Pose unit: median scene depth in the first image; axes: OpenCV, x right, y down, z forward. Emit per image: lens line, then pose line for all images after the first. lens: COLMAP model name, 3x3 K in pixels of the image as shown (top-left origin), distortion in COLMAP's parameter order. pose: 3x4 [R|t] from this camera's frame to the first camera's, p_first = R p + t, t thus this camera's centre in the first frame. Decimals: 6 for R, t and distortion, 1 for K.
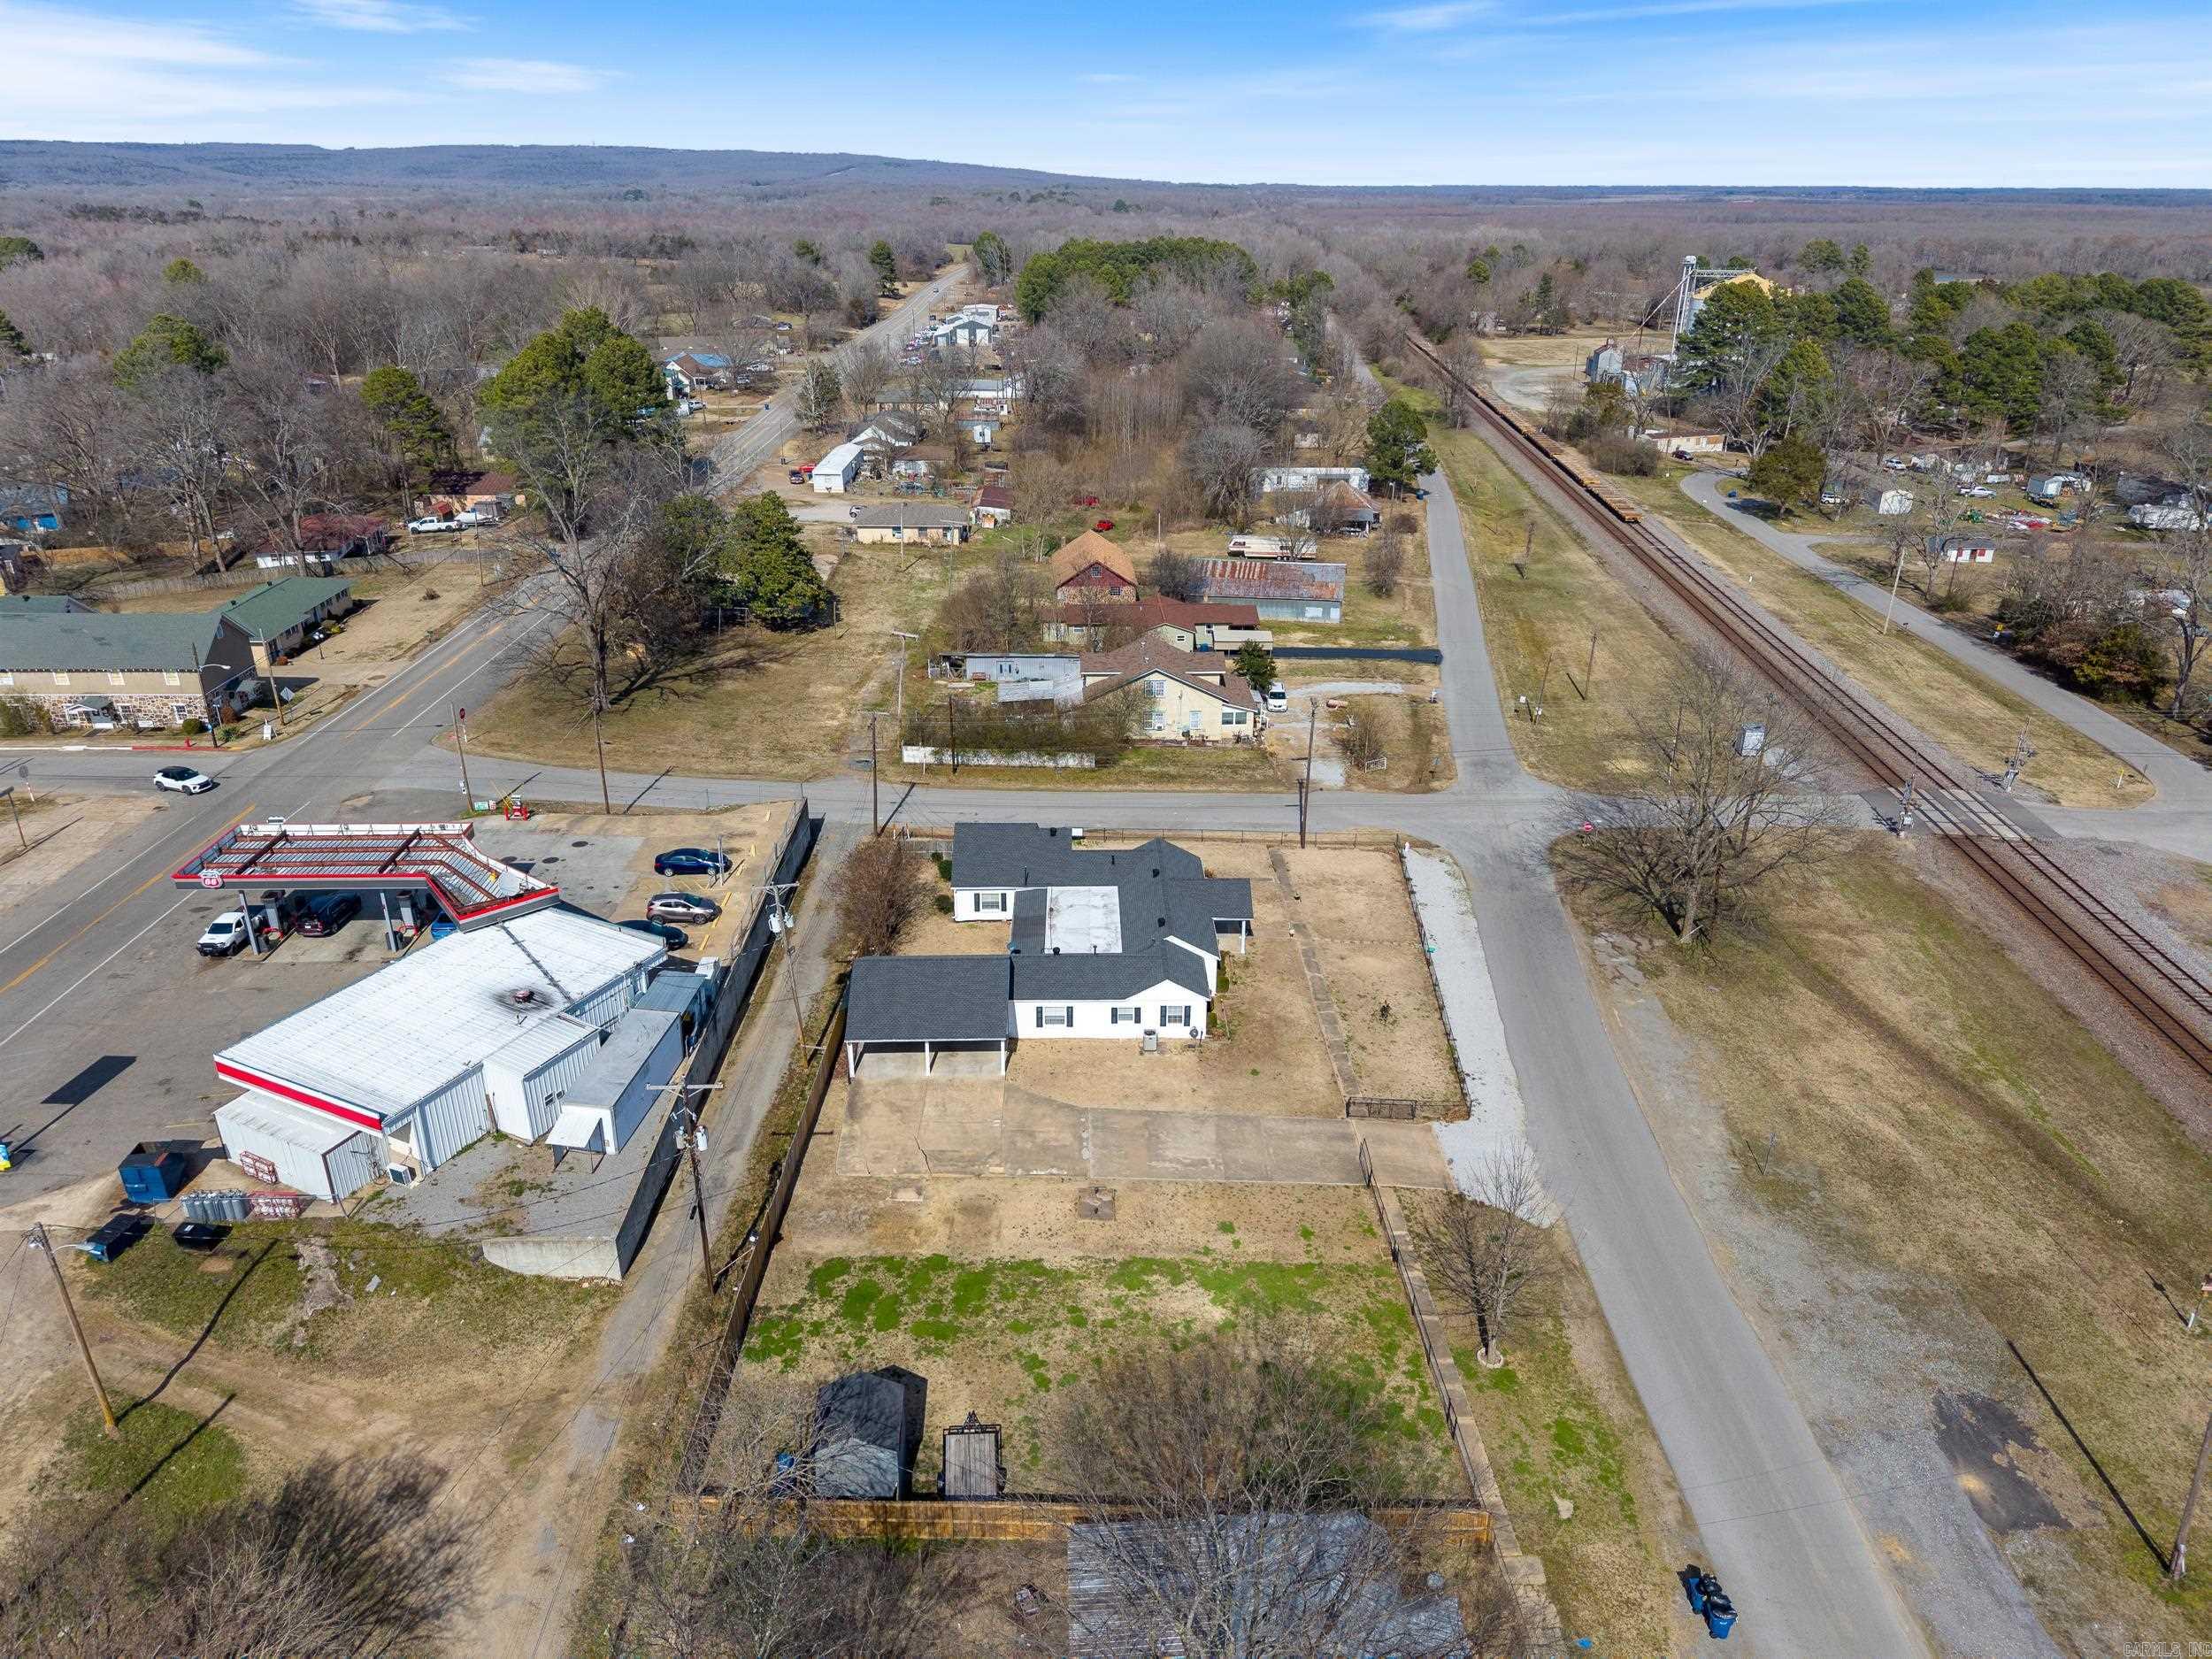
lens RADIAL K [[1476.4, 0, 1106.0], [0, 1476.4, 829.5], [0, 0, 1]] dist [0.060426, -0.078639]
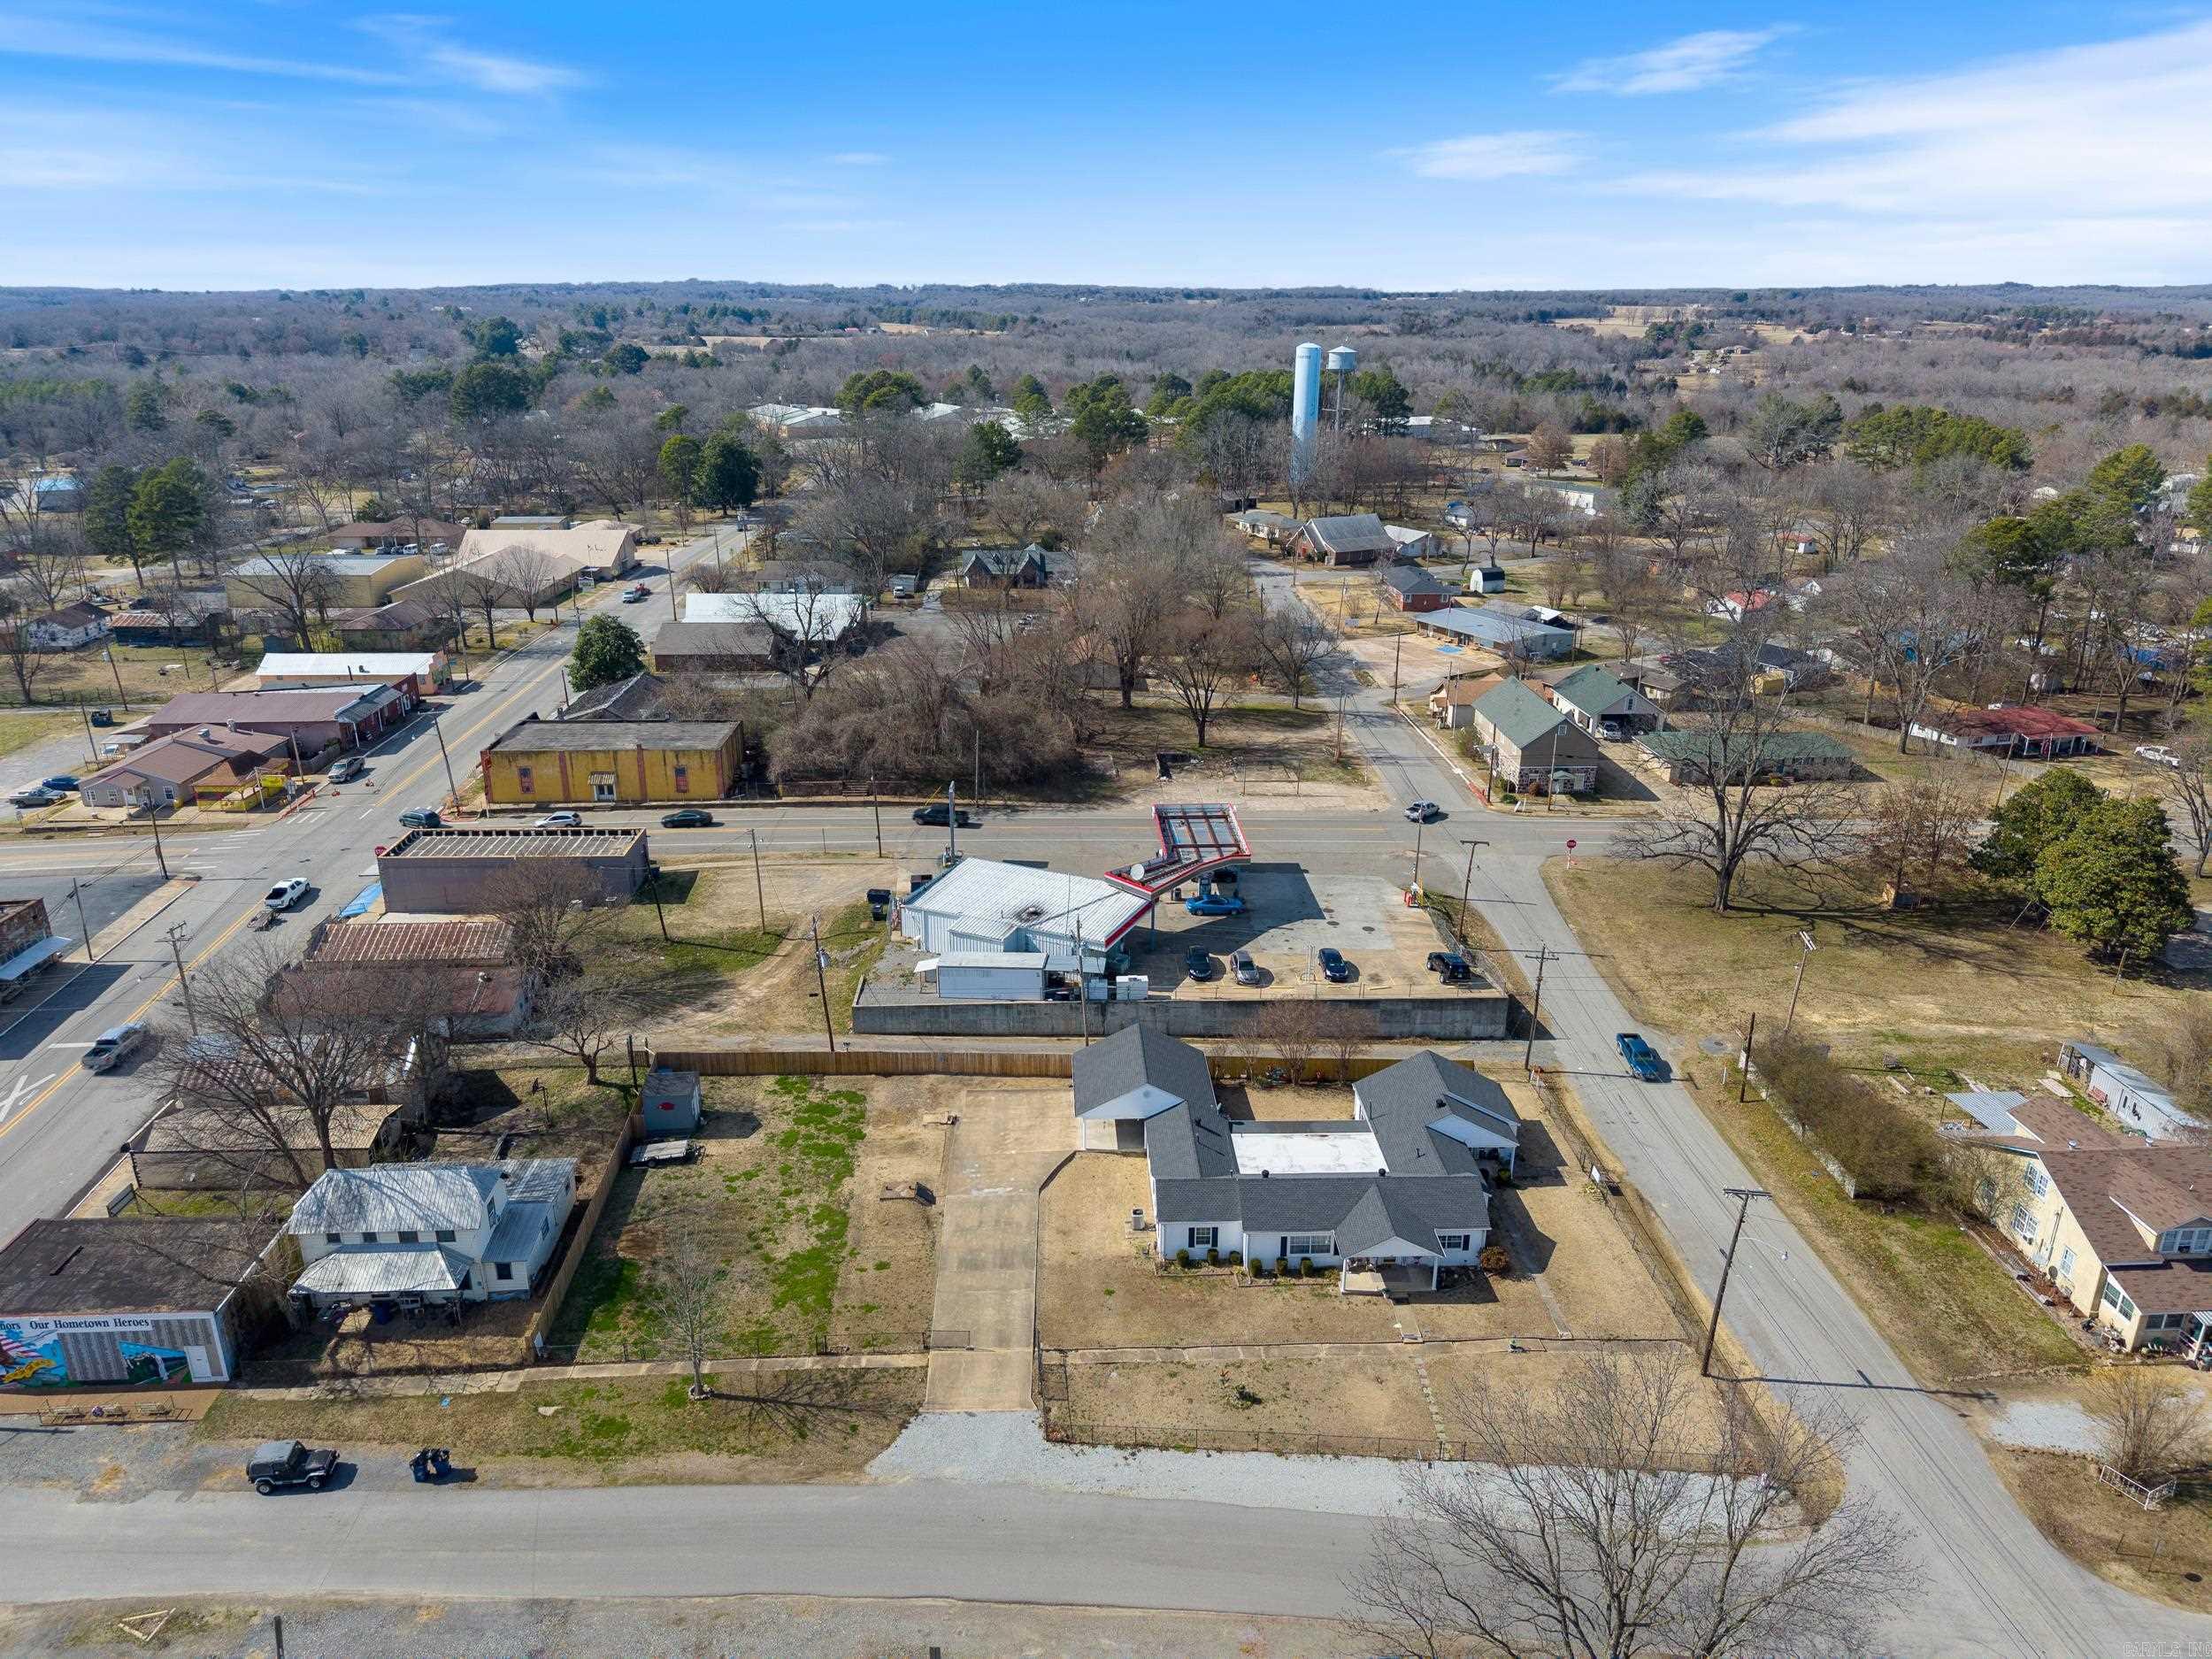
lens RADIAL K [[1476.4, 0, 1106.0], [0, 1476.4, 829.5], [0, 0, 1]] dist [0.060426, -0.078639]
pose [[0.022498, 0.328129, -0.944365, 0.954168], [-0.404523, 0.866812, 0.291545, -0.407215], [0.914251, 0.375458, 0.152237, 0.705036]]
